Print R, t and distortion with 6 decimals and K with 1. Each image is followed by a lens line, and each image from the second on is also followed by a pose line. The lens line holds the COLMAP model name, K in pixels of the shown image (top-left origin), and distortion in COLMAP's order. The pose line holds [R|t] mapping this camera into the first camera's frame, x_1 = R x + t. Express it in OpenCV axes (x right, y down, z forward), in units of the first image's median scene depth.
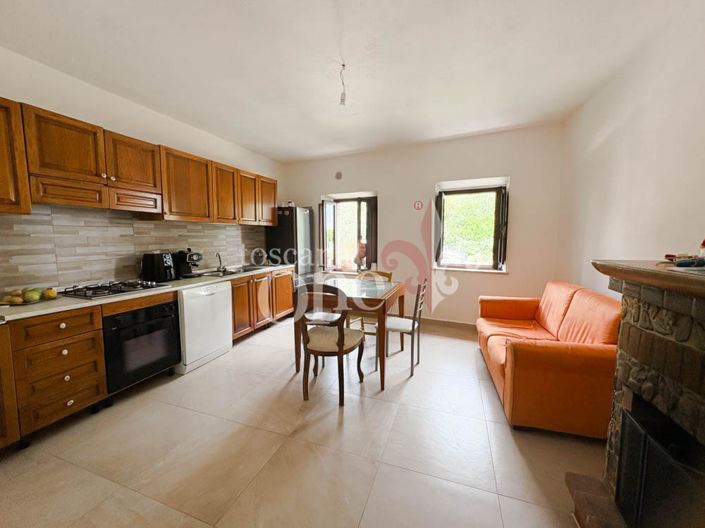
lens RADIAL K [[286.3, 0, 352.5], [0, 286.3, 264.0], [0, 0, 1]] dist [-0.000773, -0.000086]
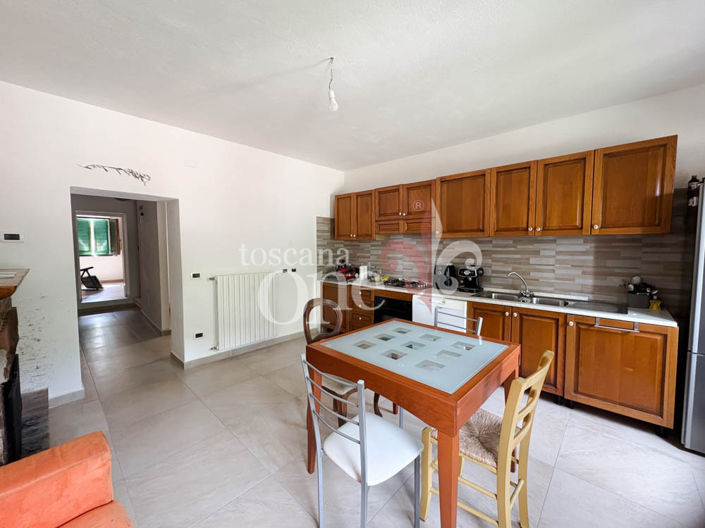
lens RADIAL K [[286.3, 0, 352.5], [0, 286.3, 264.0], [0, 0, 1]] dist [-0.000773, -0.000086]
pose [[-0.402224, 0.055223, -0.913874, 0.530620], [-0.091323, 0.990781, 0.100065, -0.115620], [0.910975, 0.123706, -0.393473, 1.014531]]
